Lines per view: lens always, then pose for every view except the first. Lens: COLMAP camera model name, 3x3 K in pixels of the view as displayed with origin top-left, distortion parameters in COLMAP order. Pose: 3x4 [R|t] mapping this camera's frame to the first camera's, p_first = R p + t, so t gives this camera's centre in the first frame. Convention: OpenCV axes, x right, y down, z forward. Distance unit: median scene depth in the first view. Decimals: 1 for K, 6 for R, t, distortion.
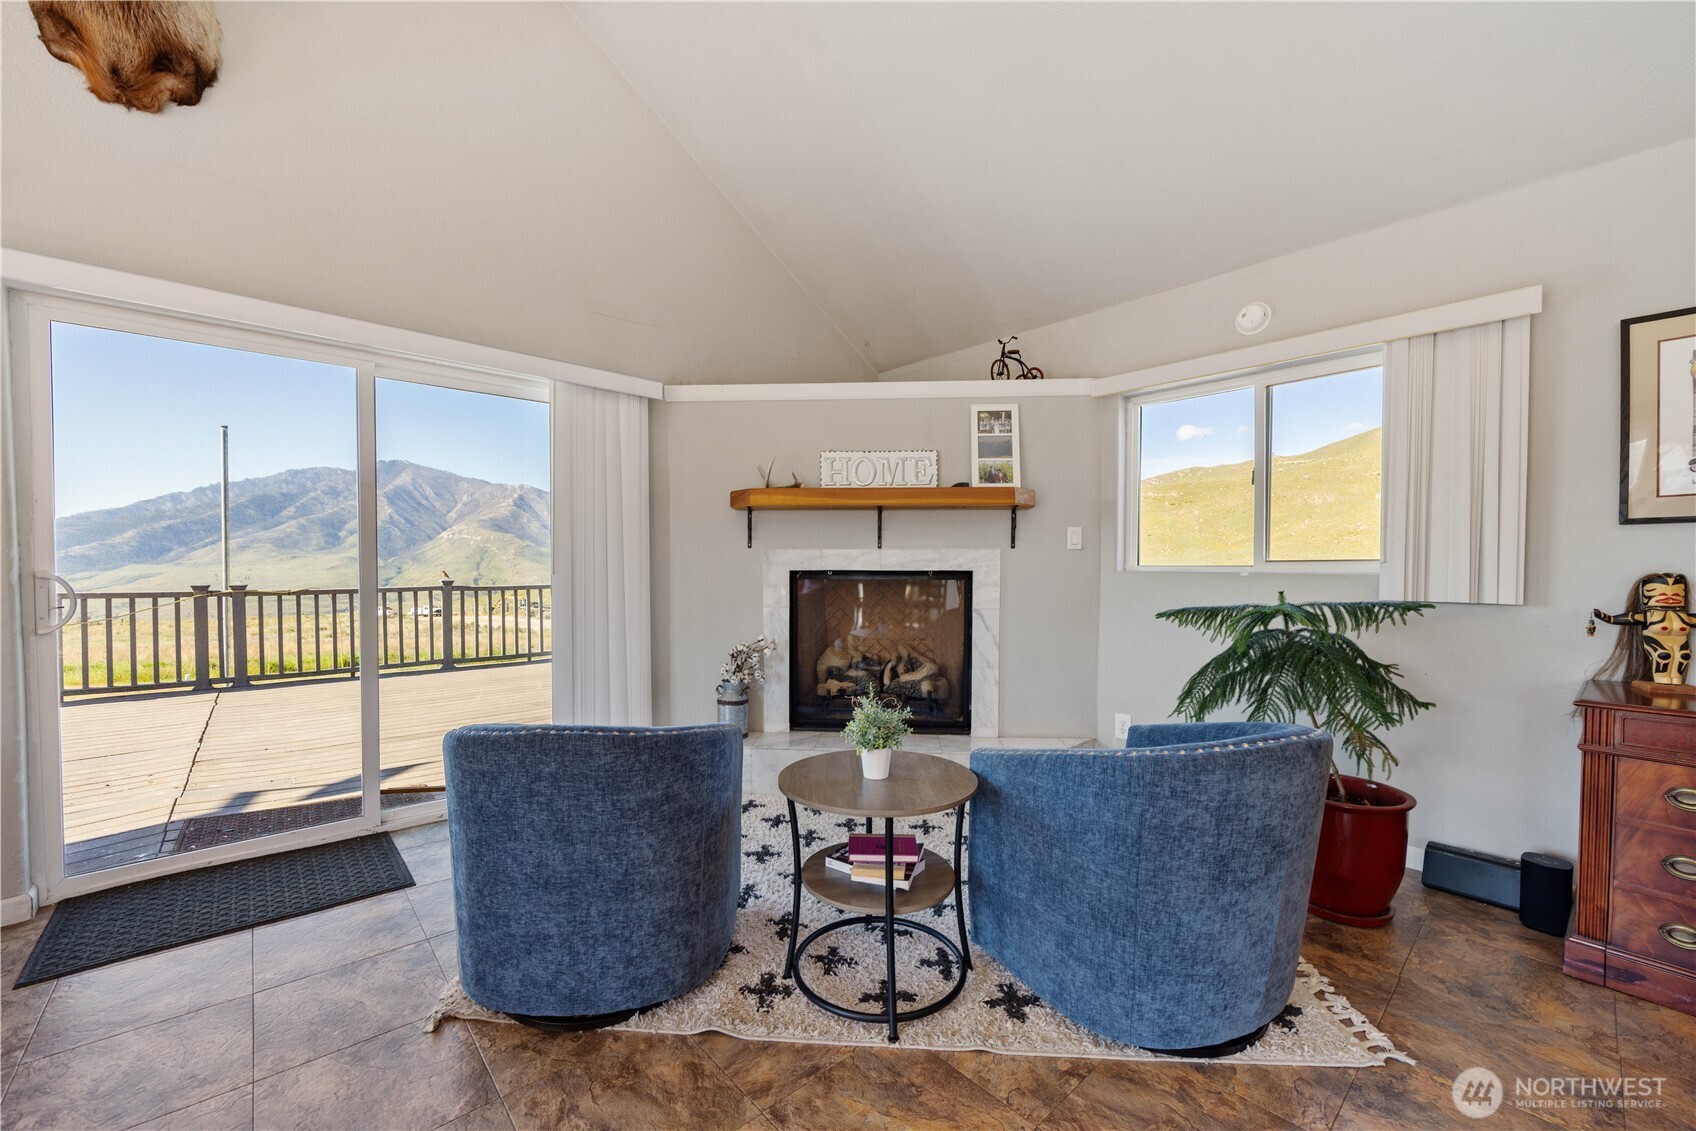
lens RADIAL K [[665.4, 0, 839.6], [0, 665.4, 580.2], [0, 0, 1]] dist [-0.004310, 0.000666]
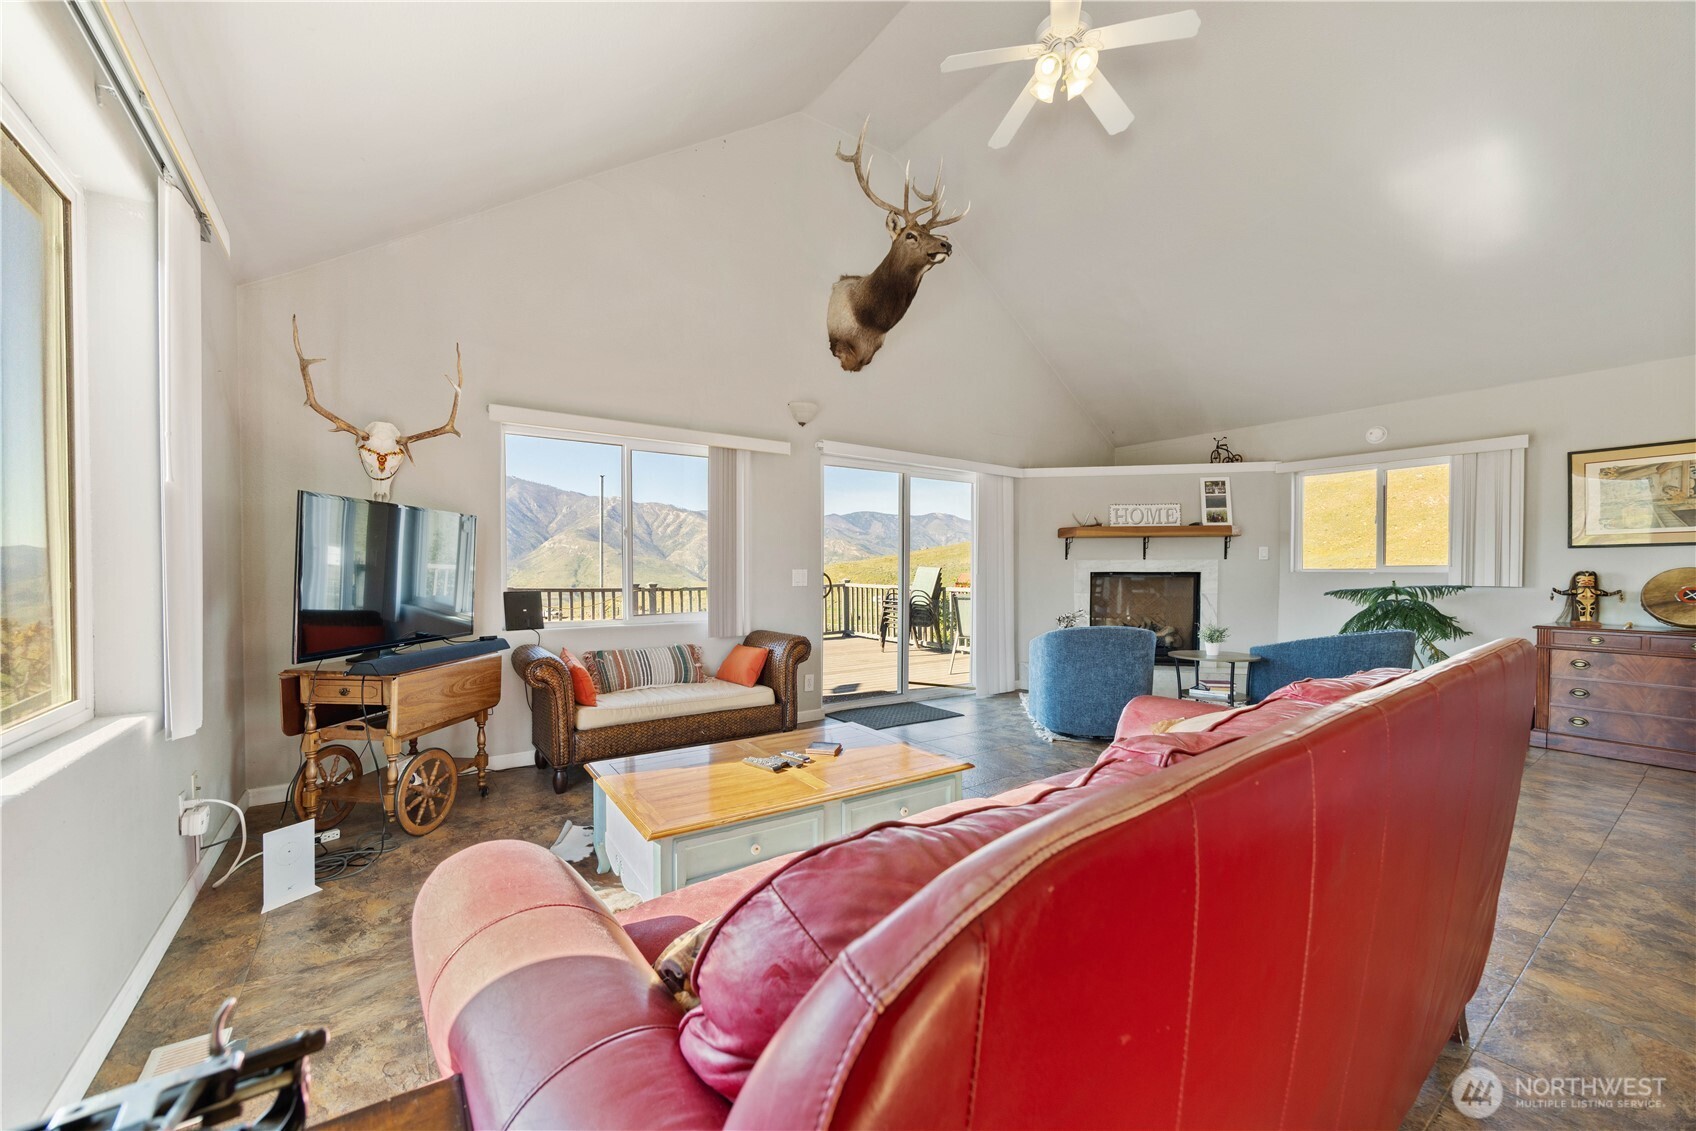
lens RADIAL K [[665.4, 0, 836.0], [0, 665.4, 578.0], [0, 0, 1]] dist [-0.004310, 0.000666]
pose [[0.992639, -0.000330, -0.121114, -0.550328], [-0.001380, 0.999901, -0.014037, 0.027376], [0.121107, 0.014101, 0.992539, -0.859739]]
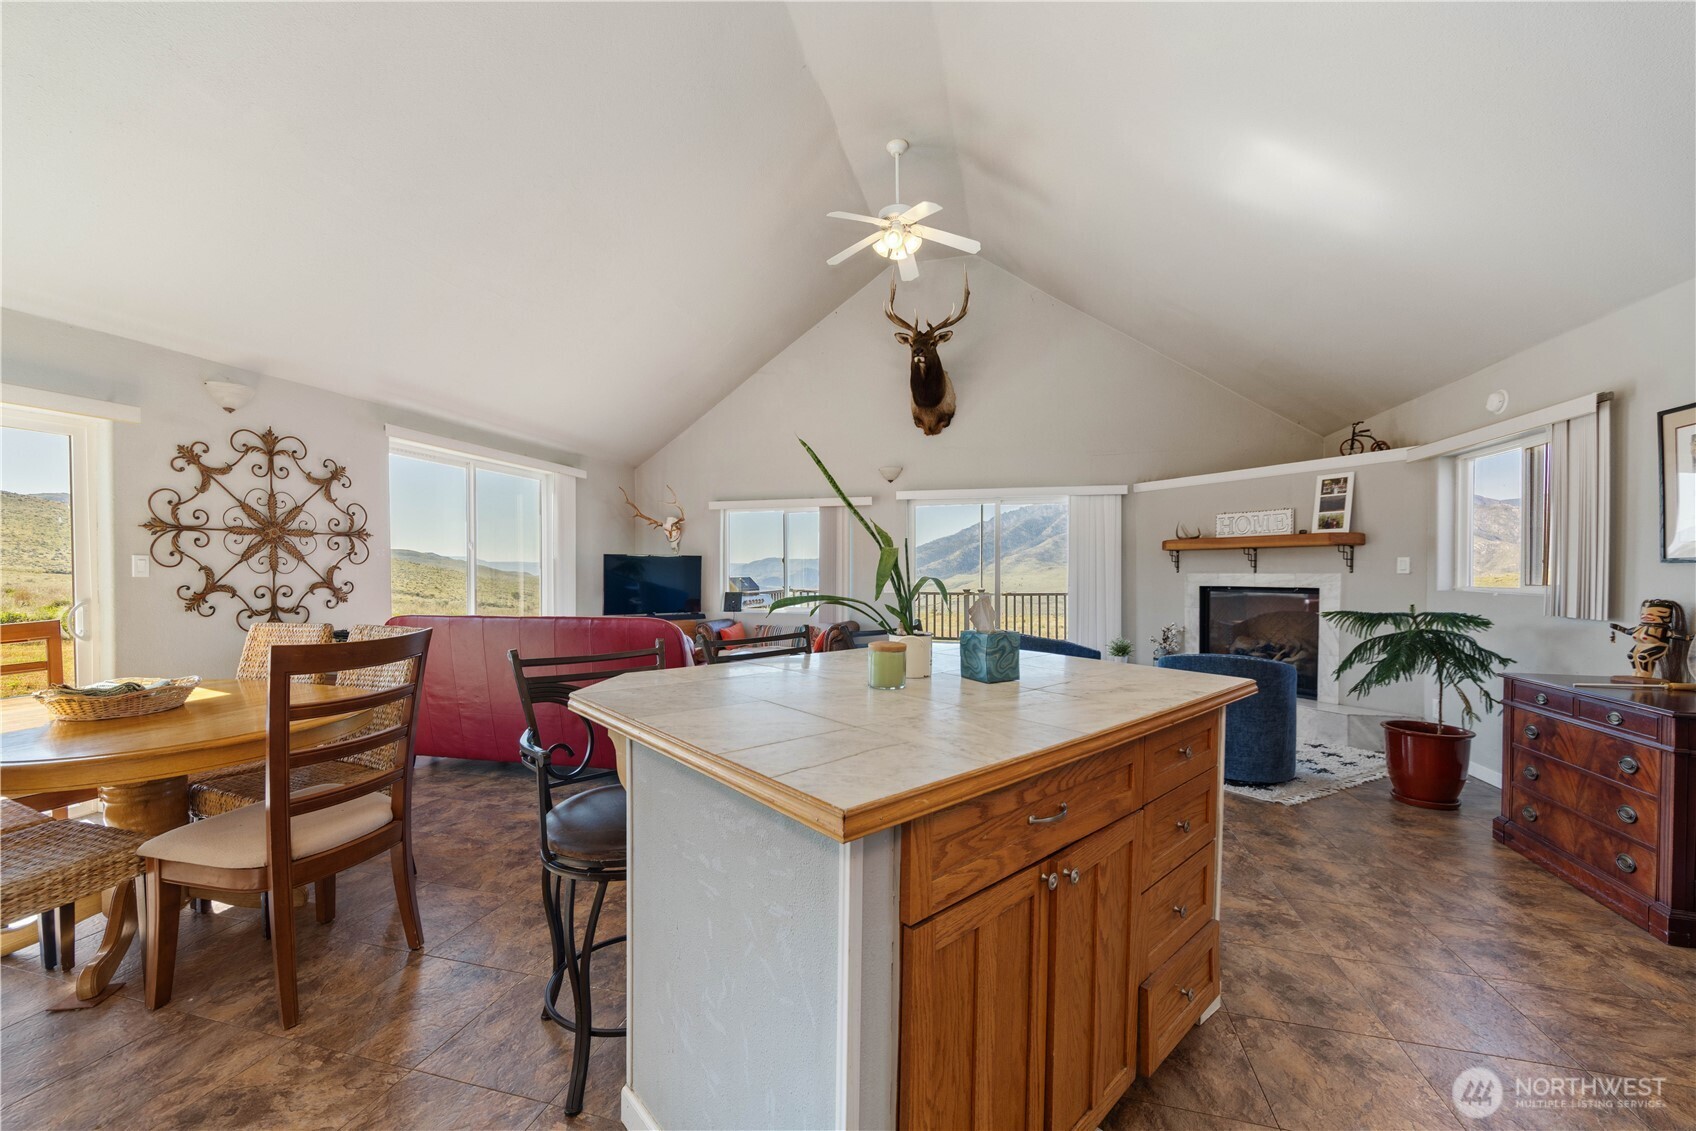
lens RADIAL K [[665.4, 0, 834.4], [0, 665.4, 581.0], [0, 0, 1]] dist [-0.004310, 0.000666]
pose [[0.537905, 0.009455, -0.842953, 0.879826], [-0.020367, 0.999791, -0.001782, -0.005804], [0.842760, 0.018126, 0.537985, -0.708776]]
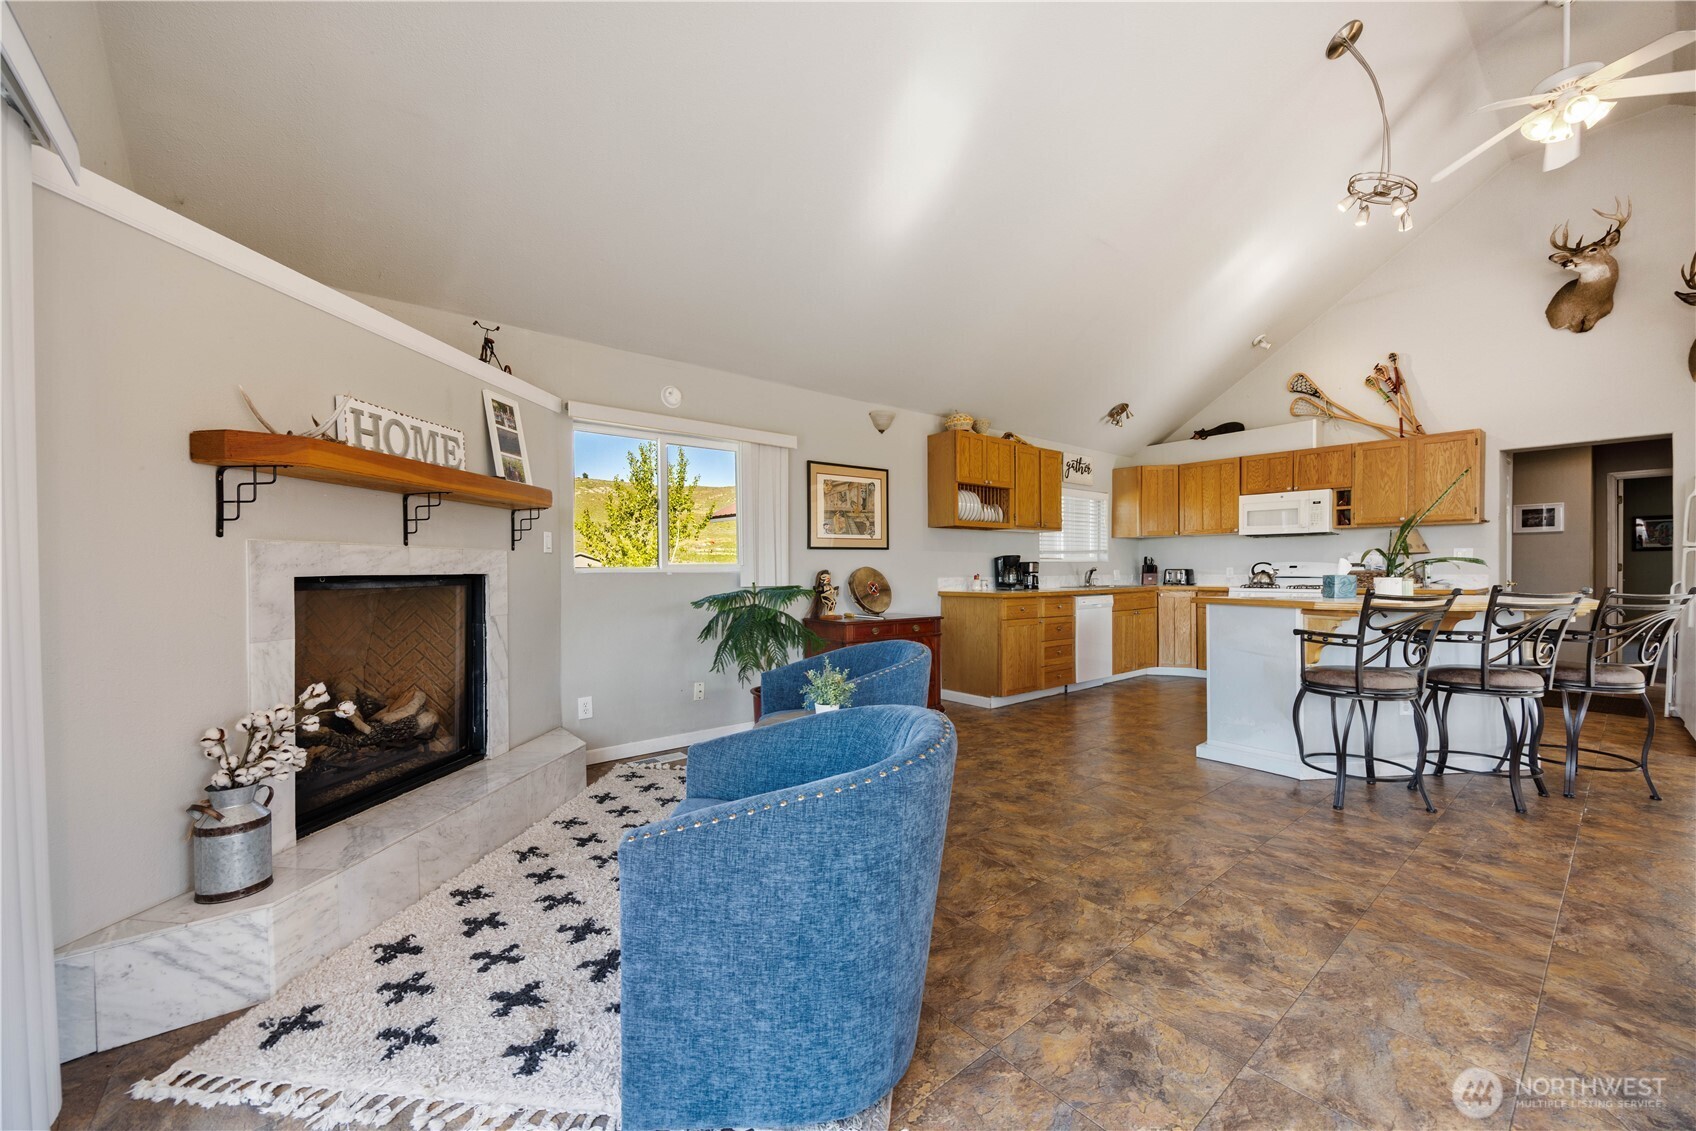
lens RADIAL K [[651.0, 0, 841.1], [0, 651.0, 580.0], [0, 0, 1]] dist [-0.003408, -0.000234]
pose [[0.039370, -0.018227, 0.999058, -0.668596], [0.029666, 0.999414, 0.017064, -0.007350], [-0.998784, 0.028966, 0.039887, 0.500993]]
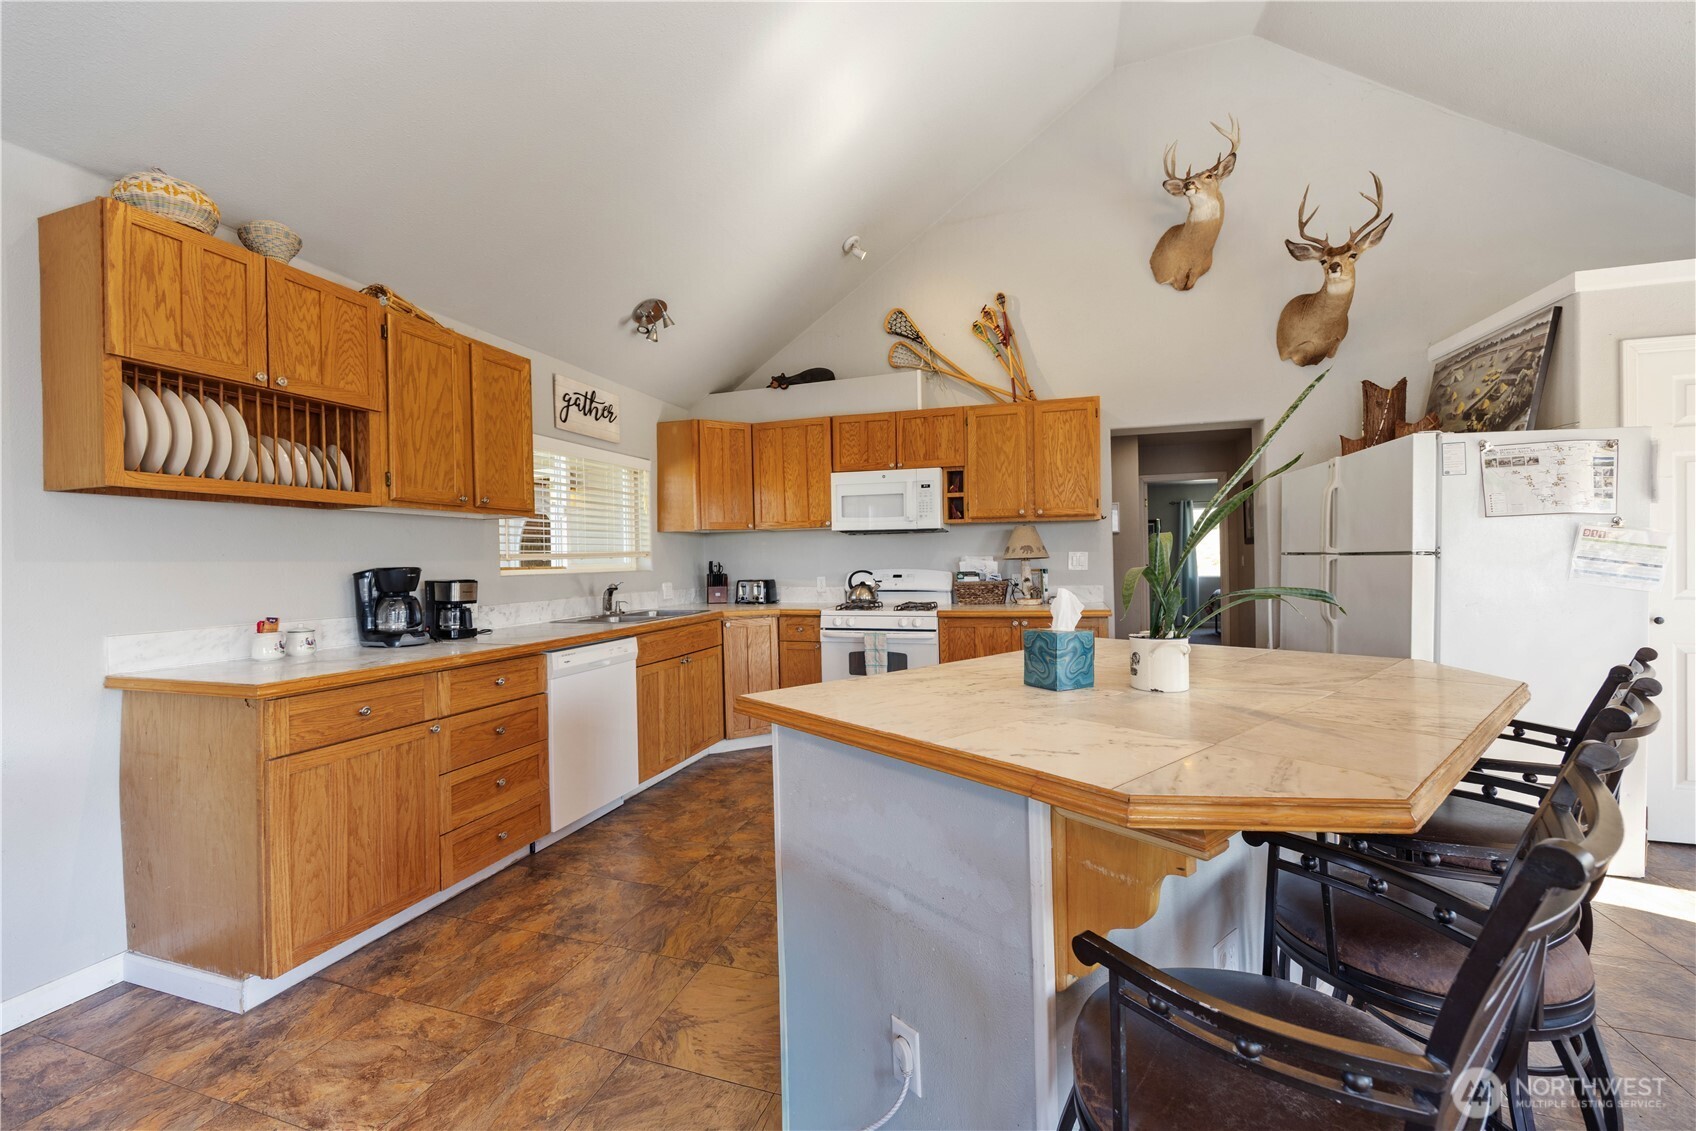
lens RADIAL K [[665.4, 0, 847.6], [0, 665.4, 559.5], [0, 0, 1]] dist [-0.004310, 0.000666]
pose [[-0.515103, 0.008376, 0.857088, 0.164842], [0.036537, 0.999258, 0.012193, -0.030072], [-0.856349, 0.037596, -0.515027, 0.048016]]
